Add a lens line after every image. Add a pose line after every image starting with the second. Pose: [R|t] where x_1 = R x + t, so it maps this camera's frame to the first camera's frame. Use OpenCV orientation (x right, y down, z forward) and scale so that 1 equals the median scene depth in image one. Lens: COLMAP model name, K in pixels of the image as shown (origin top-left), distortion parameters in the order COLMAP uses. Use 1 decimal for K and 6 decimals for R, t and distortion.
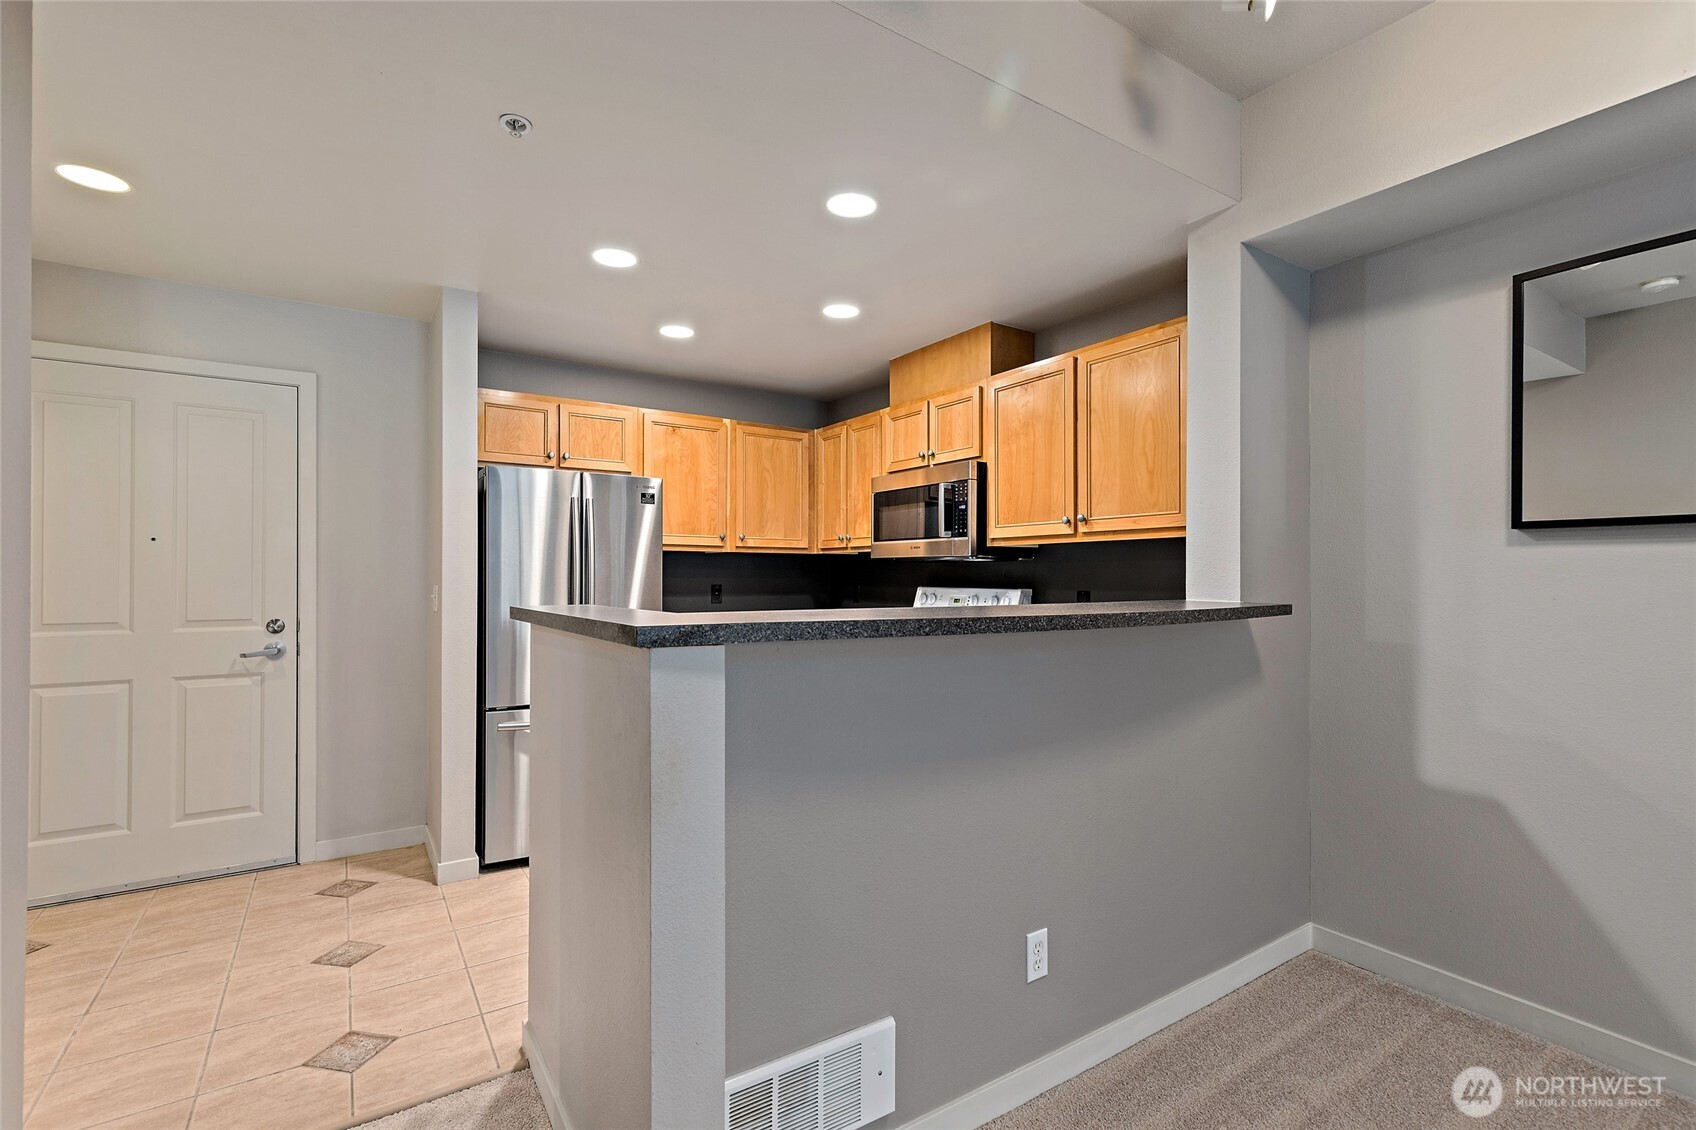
lens RADIAL K [[762.2, 0, 838.3], [0, 762.2, 571.2], [0, 0, 1]] dist [0.007574, -0.002255]
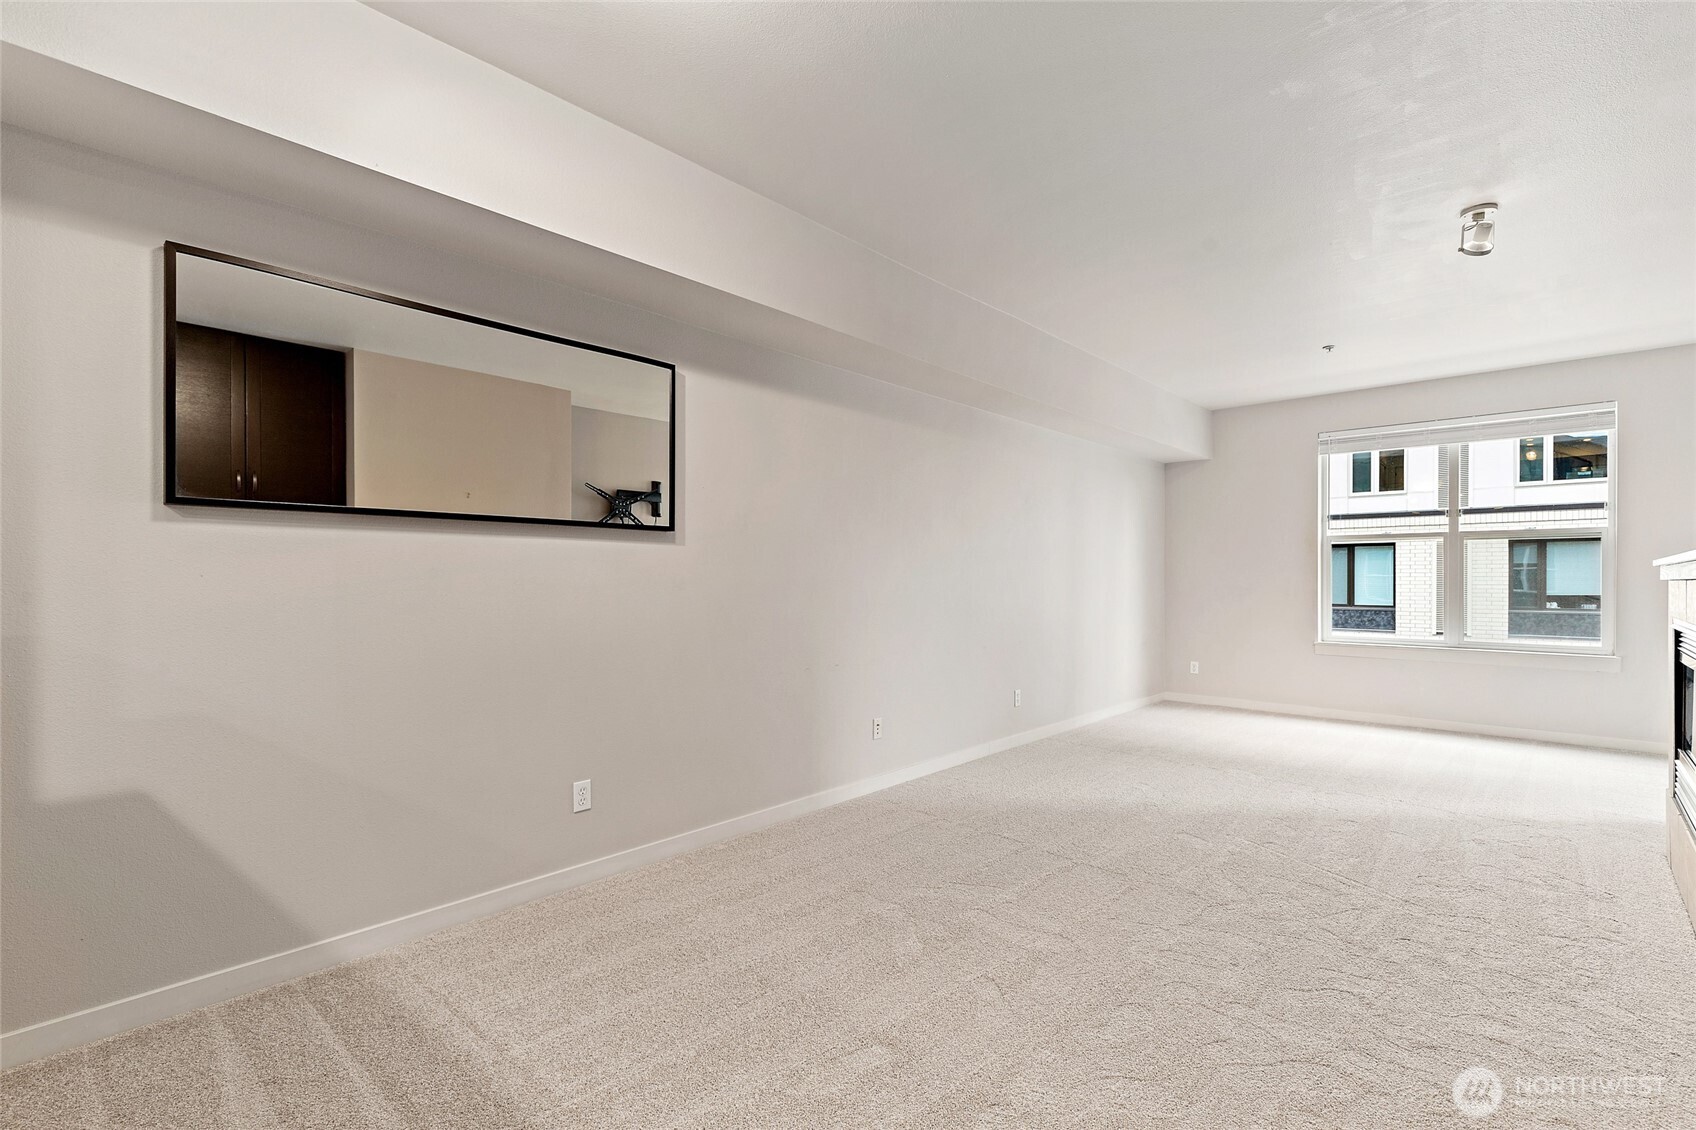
lens RADIAL K [[762.2, 0, 840.4], [0, 762.2, 577.3], [0, 0, 1]] dist [0.007574, -0.002255]
pose [[-0.236062, -0.002654, 0.971734, -0.155823], [-0.007255, 0.999973, 0.000968, 0.018677], [-0.971711, -0.006822, -0.236075, 0.243553]]
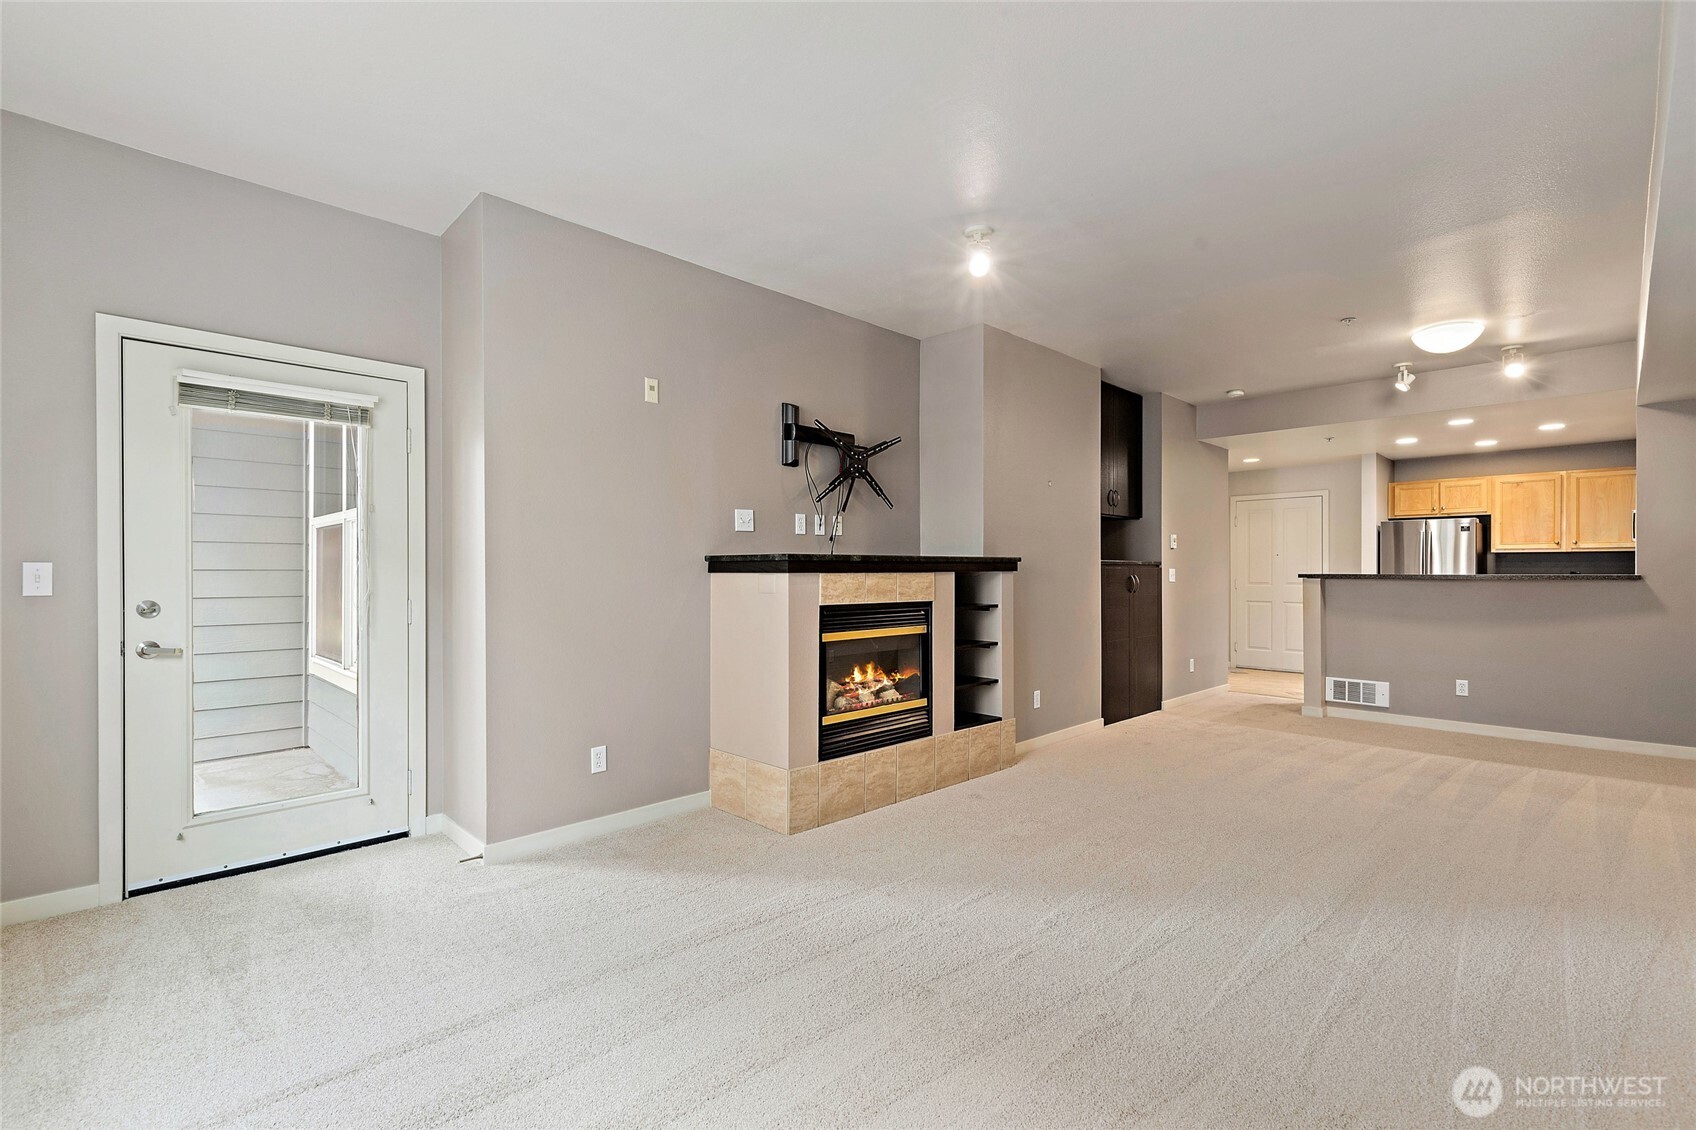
lens RADIAL K [[762.2, 0, 844.4], [0, 762.2, 574.7], [0, 0, 1]] dist [0.007574, -0.002255]
pose [[0.197089, 0.000726, -0.980385, 1.425506], [0.006940, 0.999974, 0.002136, 0.012532], [0.980361, -0.007225, 0.197079, -1.041113]]
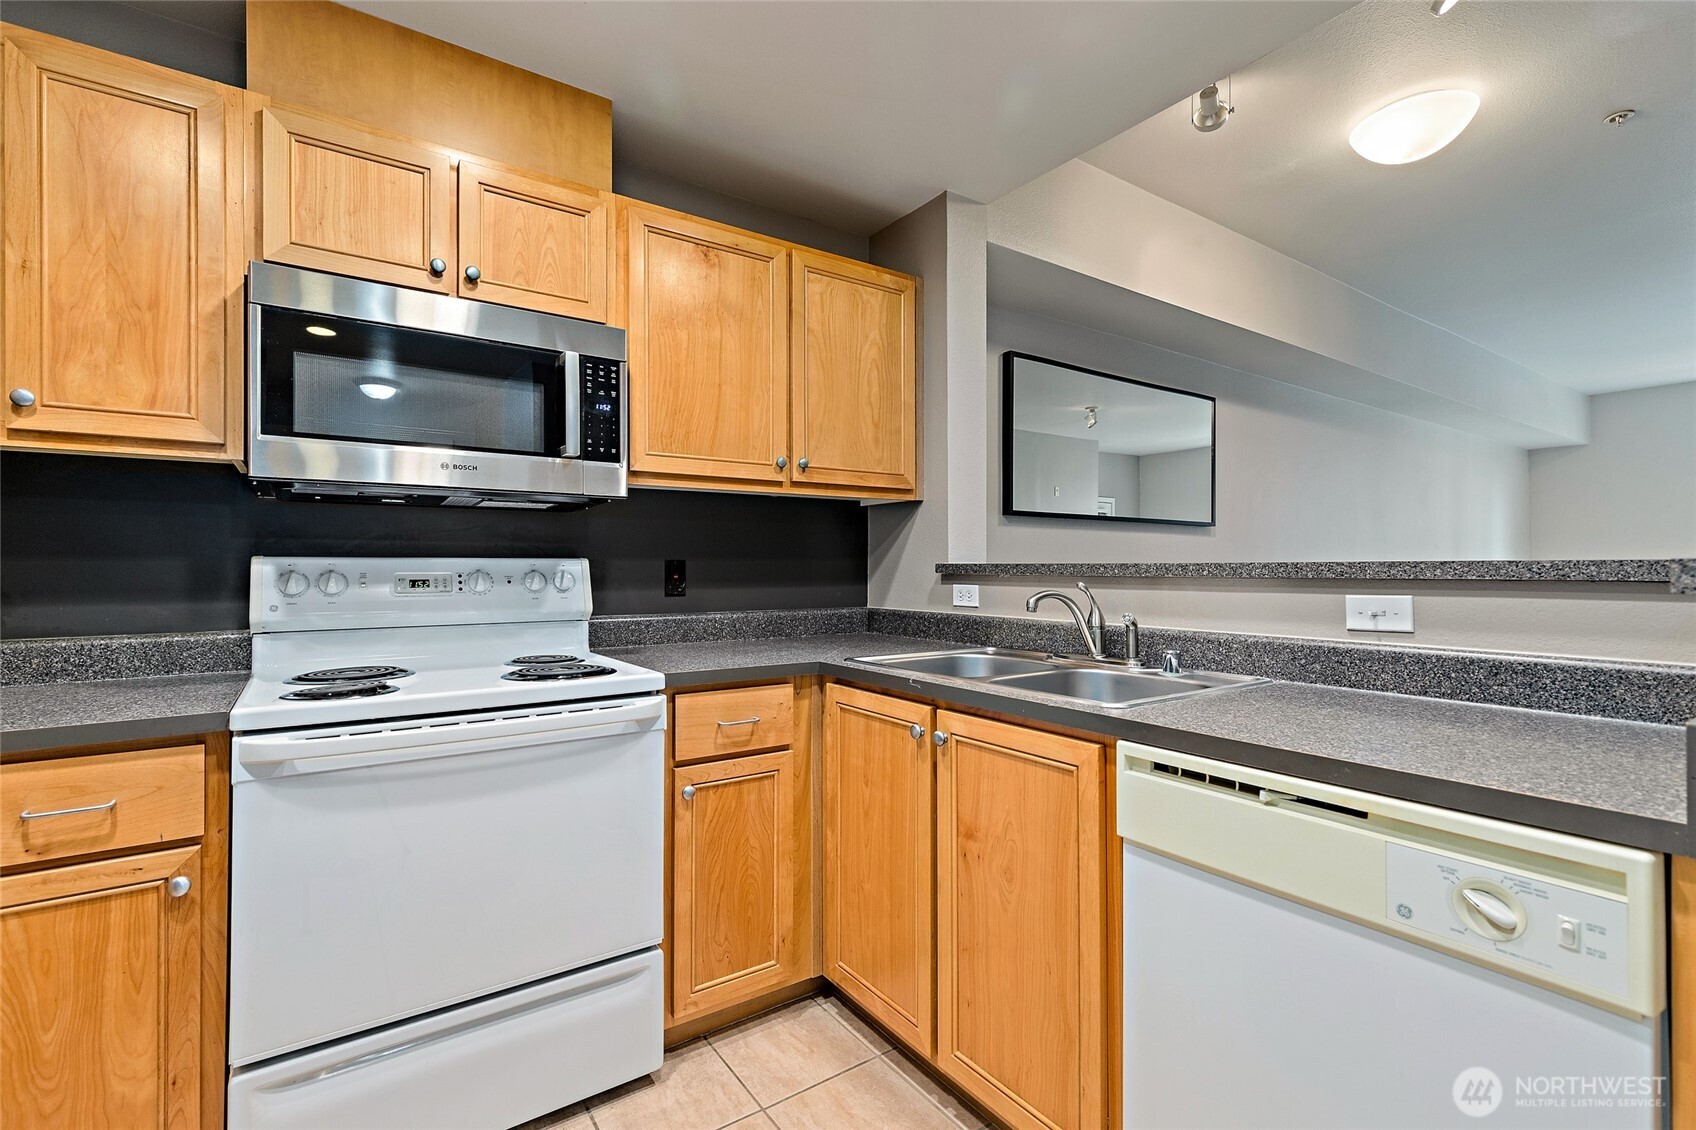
lens RADIAL K [[762.2, 0, 844.7], [0, 762.2, 562.3], [0, 0, 1]] dist [0.007574, -0.002255]
pose [[-0.028950, 0.002616, 0.999577, -0.391568], [-0.004826, 0.999985, -0.002757, 0.028462], [-0.999569, -0.004904, -0.028937, 0.834337]]
